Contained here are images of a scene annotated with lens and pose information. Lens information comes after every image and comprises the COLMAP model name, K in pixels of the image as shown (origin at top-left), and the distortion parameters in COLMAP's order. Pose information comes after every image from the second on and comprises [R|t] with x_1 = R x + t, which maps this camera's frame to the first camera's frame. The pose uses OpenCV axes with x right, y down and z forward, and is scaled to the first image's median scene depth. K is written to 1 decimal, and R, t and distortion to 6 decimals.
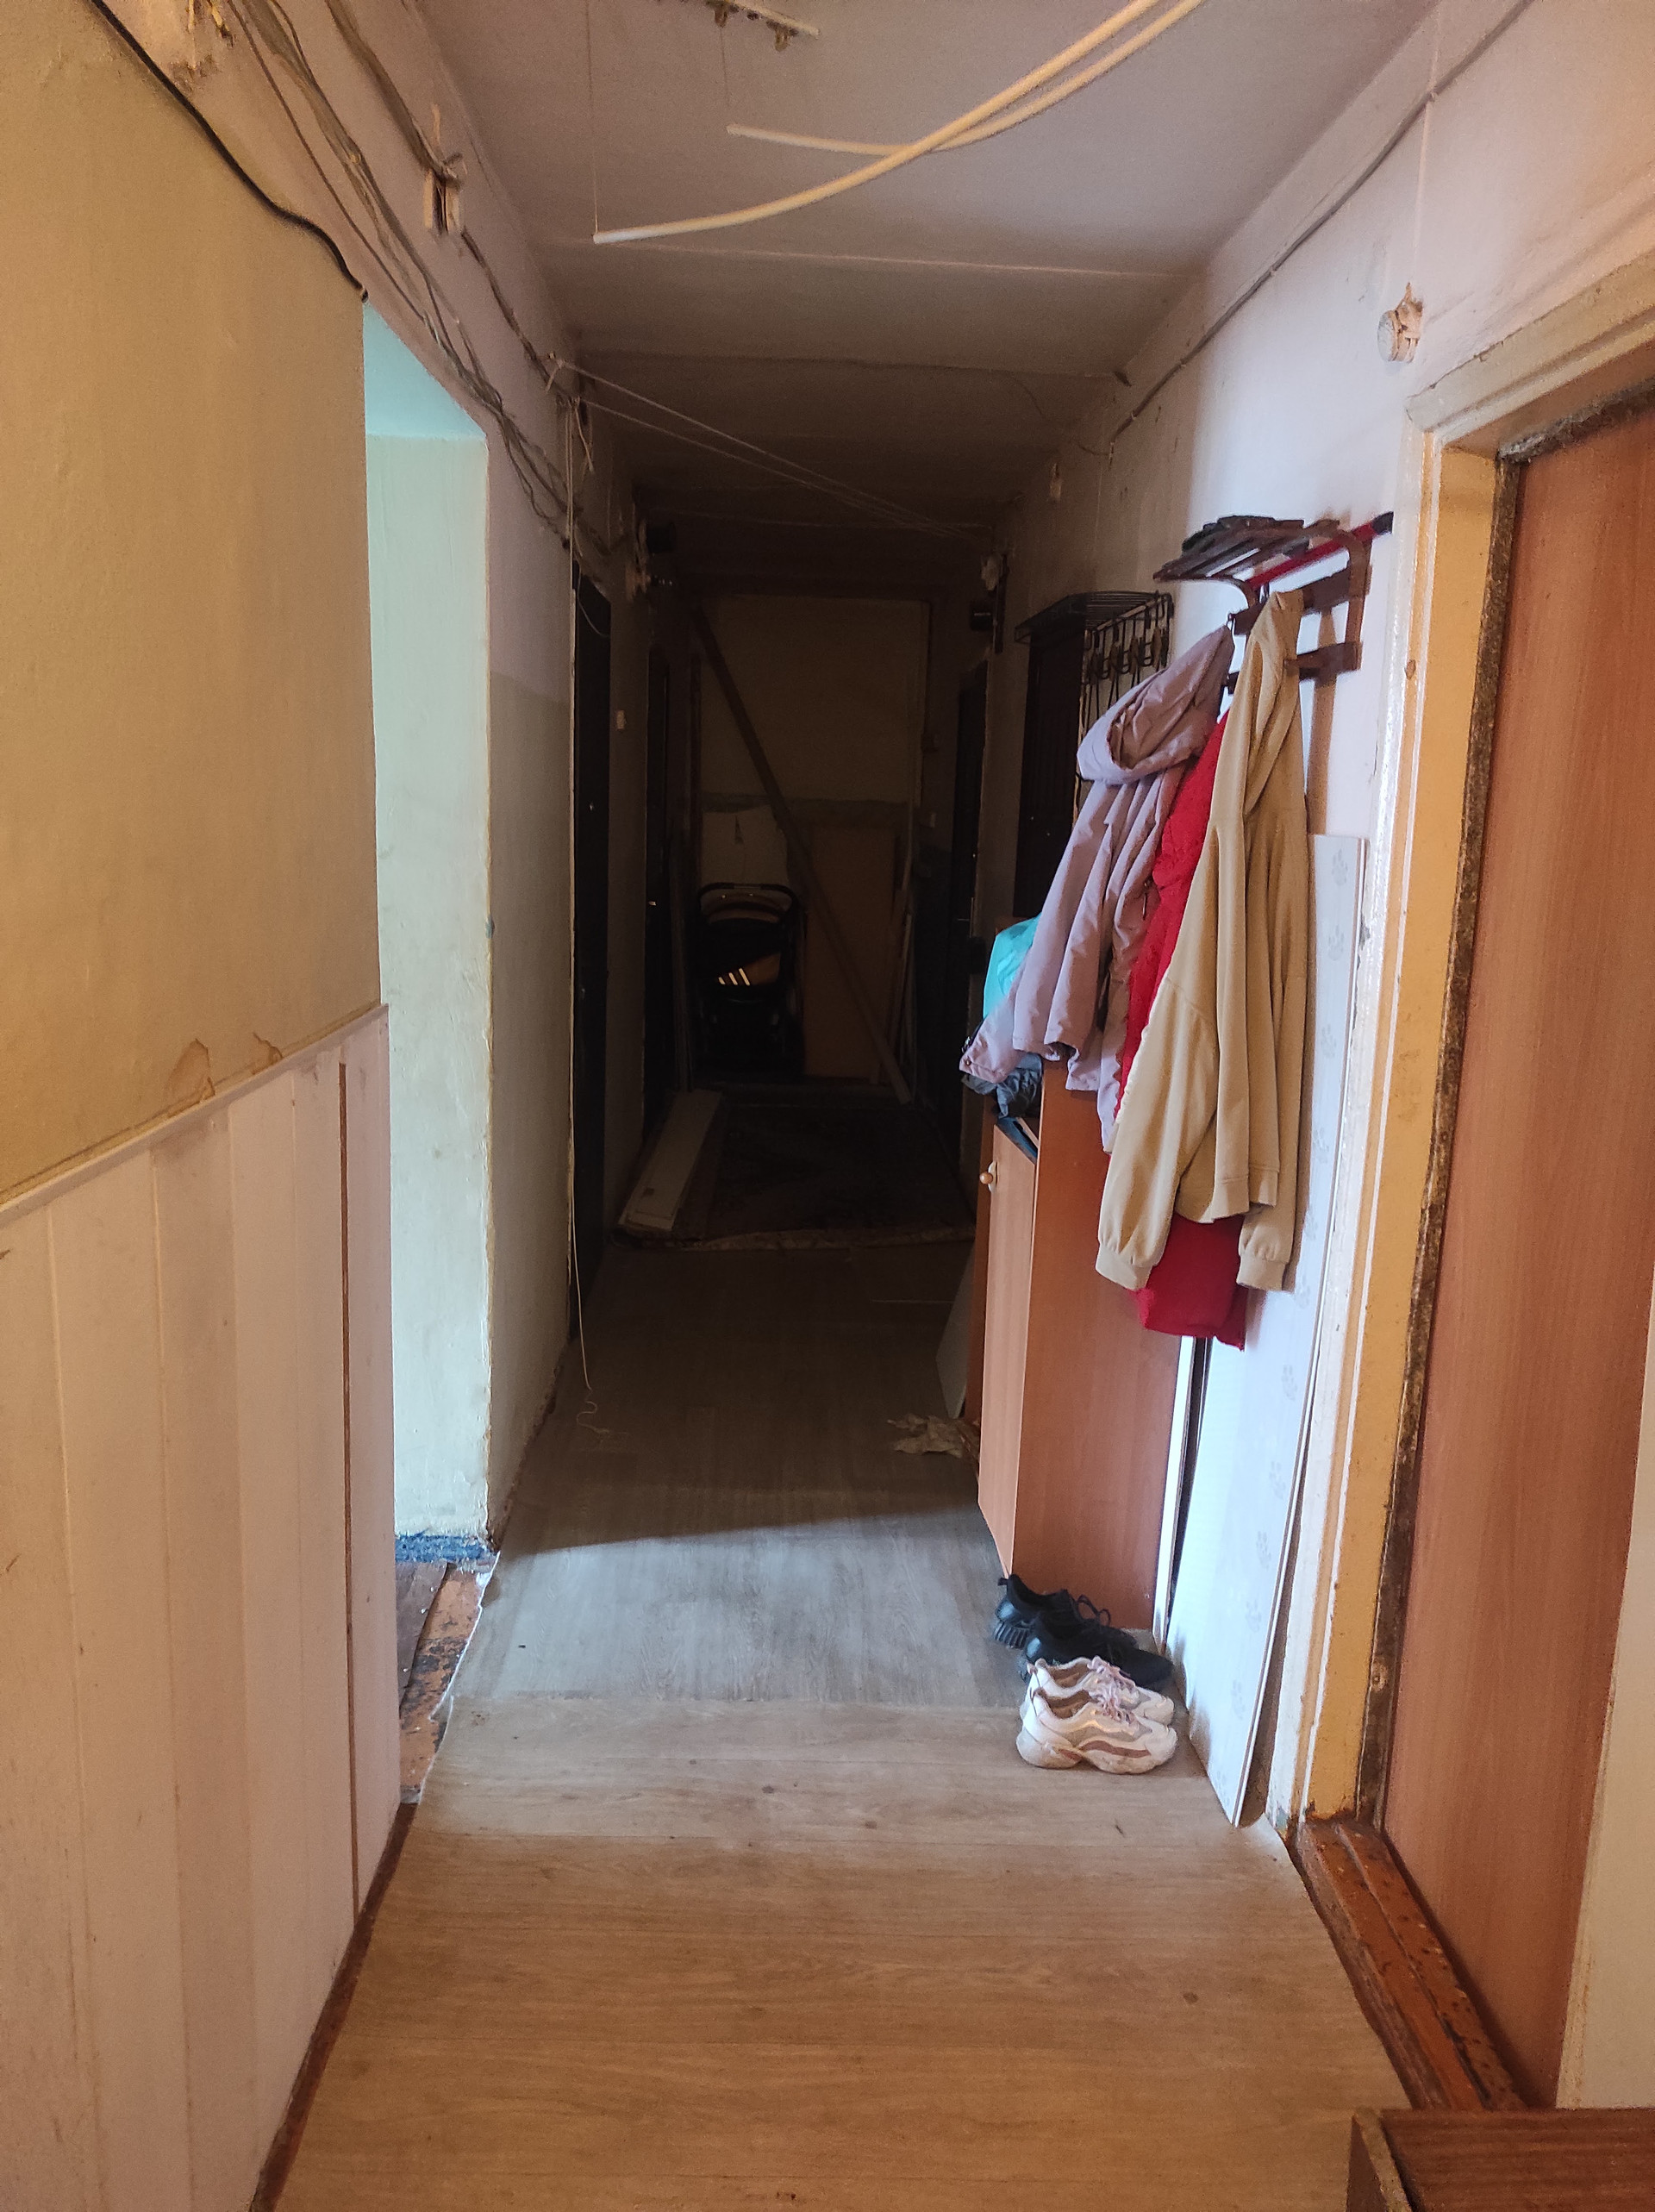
lens RADIAL K [[1614.2, 0, 827.5], [0, 1614.2, 1106.0], [0, 0, 1]] dist [0.116143, -0.138386]
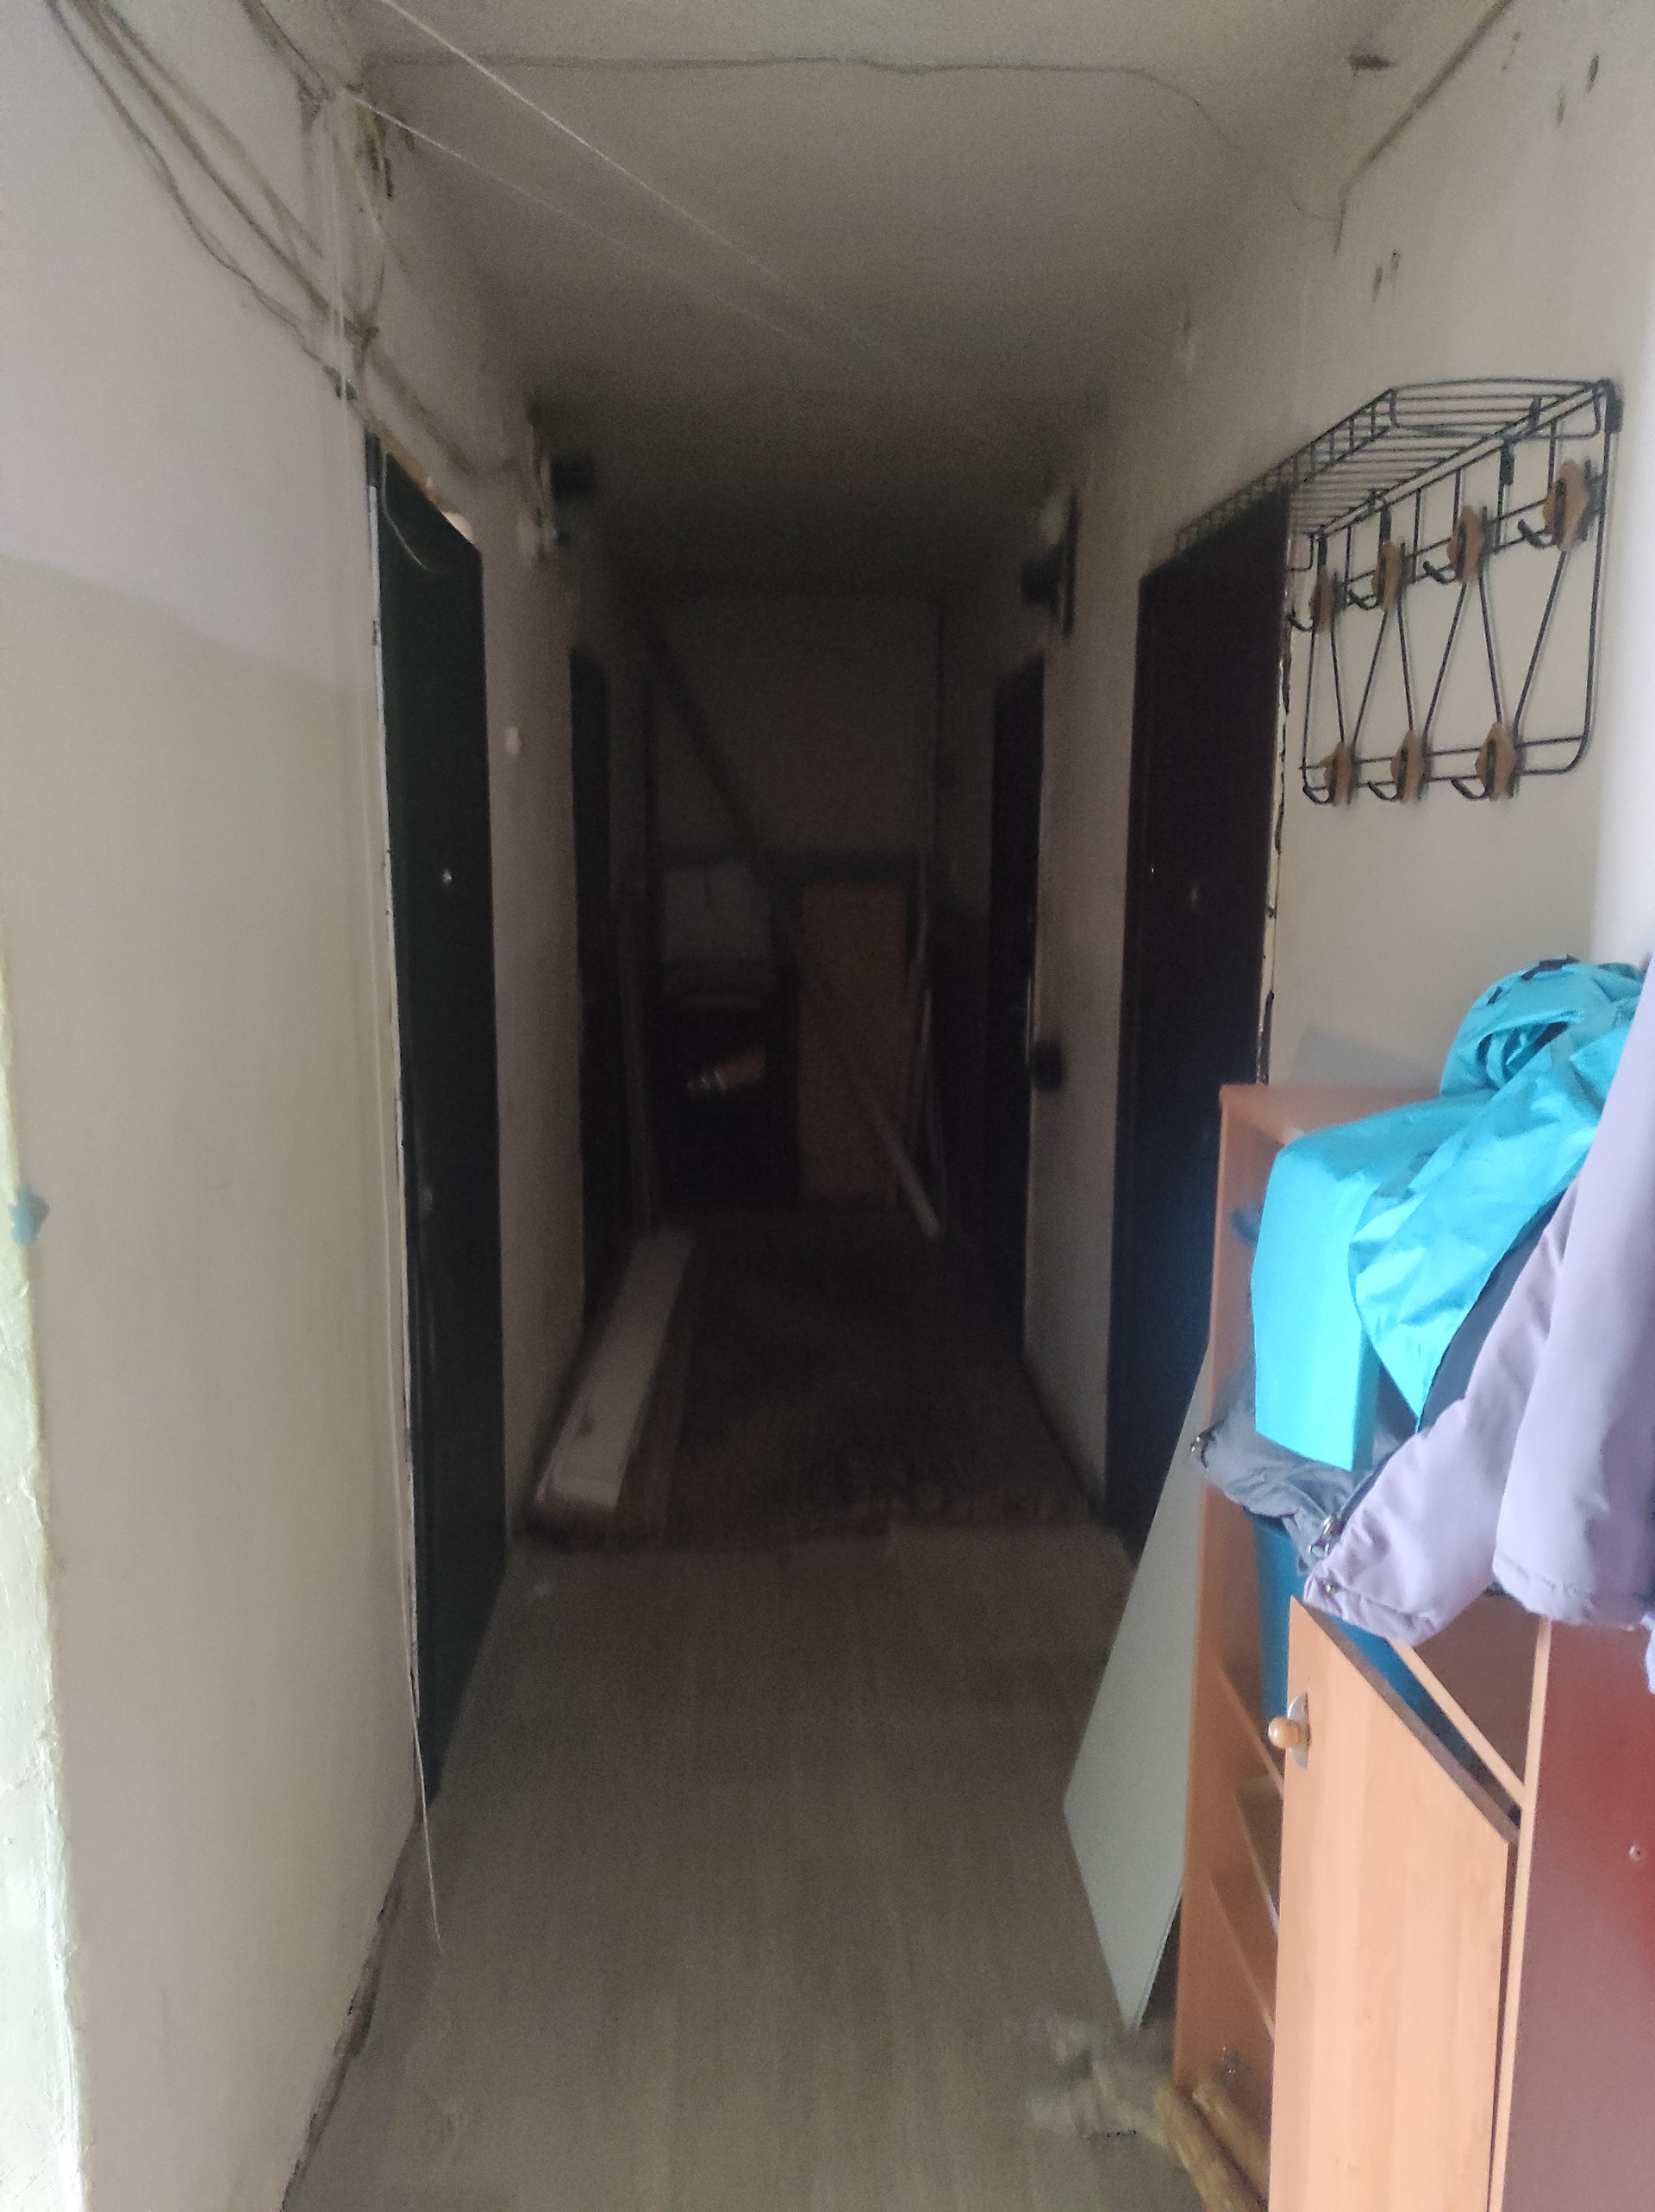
lens RADIAL K [[1614.2, 0, 827.5], [0, 1614.2, 1106.0], [0, 0, 1]] dist [0.116143, -0.138386]
pose [[0.999407, -0.033198, 0.009098, -0.011248], [0.033439, 0.999054, -0.027810, -0.065184], [-0.008166, 0.028097, 0.999572, 0.334560]]
